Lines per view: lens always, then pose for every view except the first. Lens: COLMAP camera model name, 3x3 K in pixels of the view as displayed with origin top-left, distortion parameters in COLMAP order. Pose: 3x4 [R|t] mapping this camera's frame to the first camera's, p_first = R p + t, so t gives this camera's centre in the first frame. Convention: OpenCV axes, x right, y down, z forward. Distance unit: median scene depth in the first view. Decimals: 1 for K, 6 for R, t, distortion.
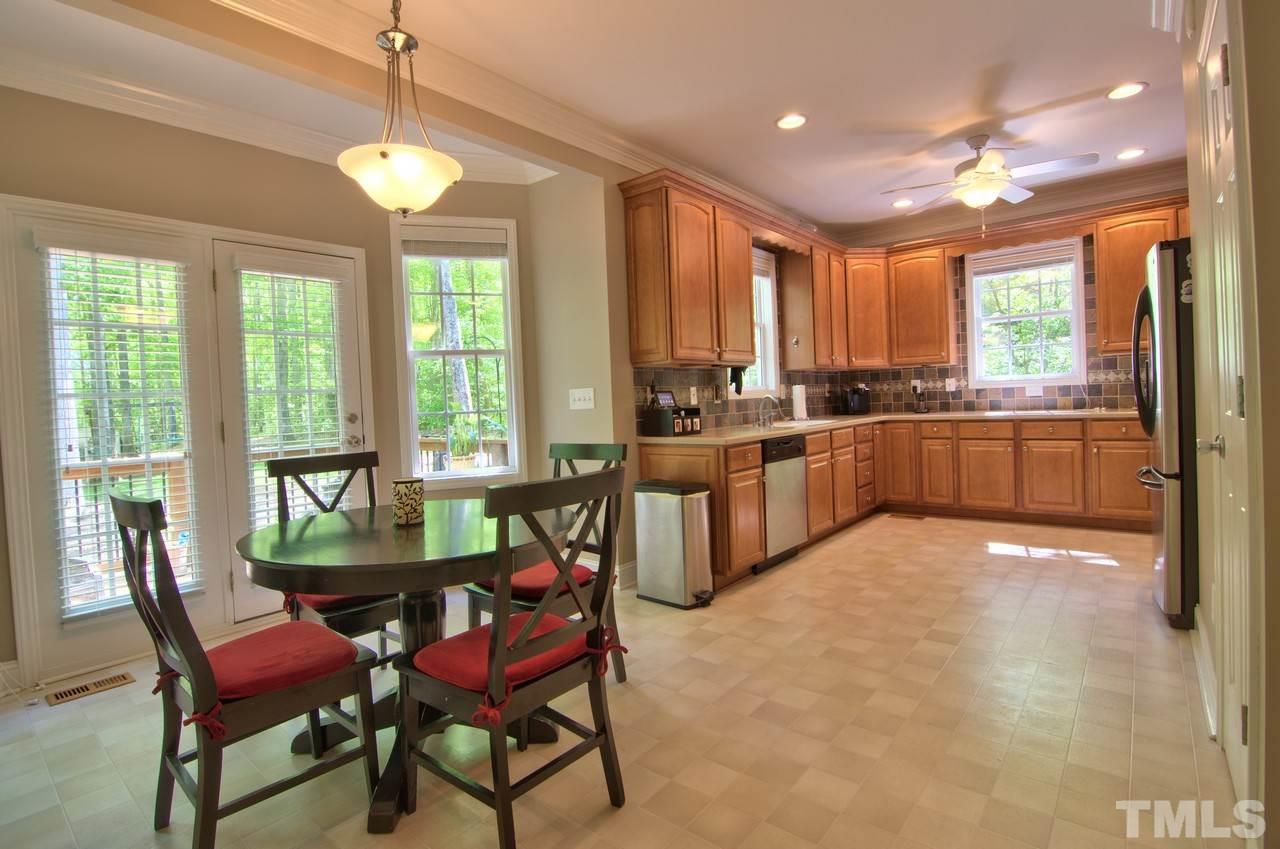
lens RADIAL K [[612.8, 0, 621.8], [0, 612.8, 413.1], [0, 0, 1]] dist [-0.002465, -0.017208]
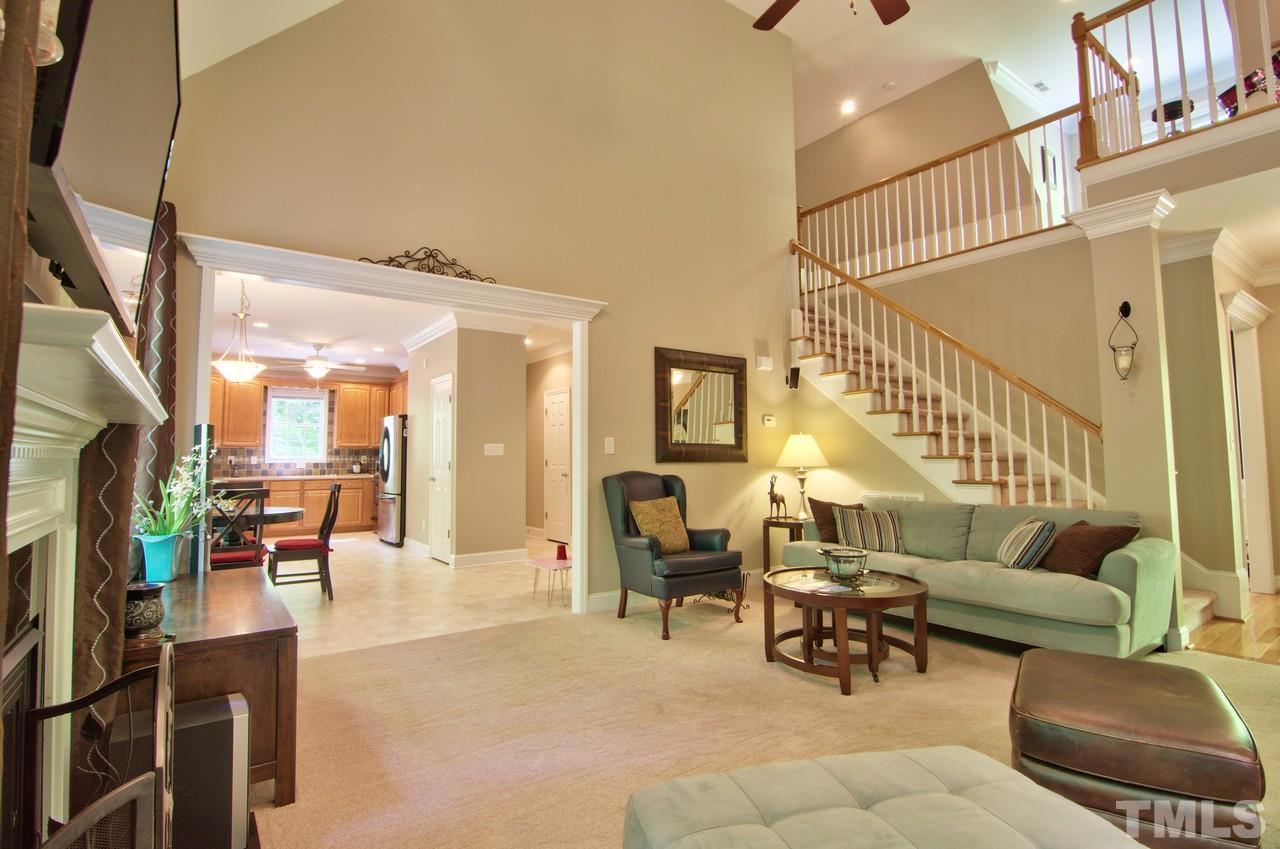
lens RADIAL K [[631.1, 0, 639.9], [0, 631.1, 419.5], [0, 0, 1]] dist [-0.001421, -0.019355]
pose [[0.241443, 0.099661, 0.965284, -0.958467], [0.014013, 0.994251, -0.106157, 0.044067], [-0.970314, 0.039158, 0.238658, -0.472960]]
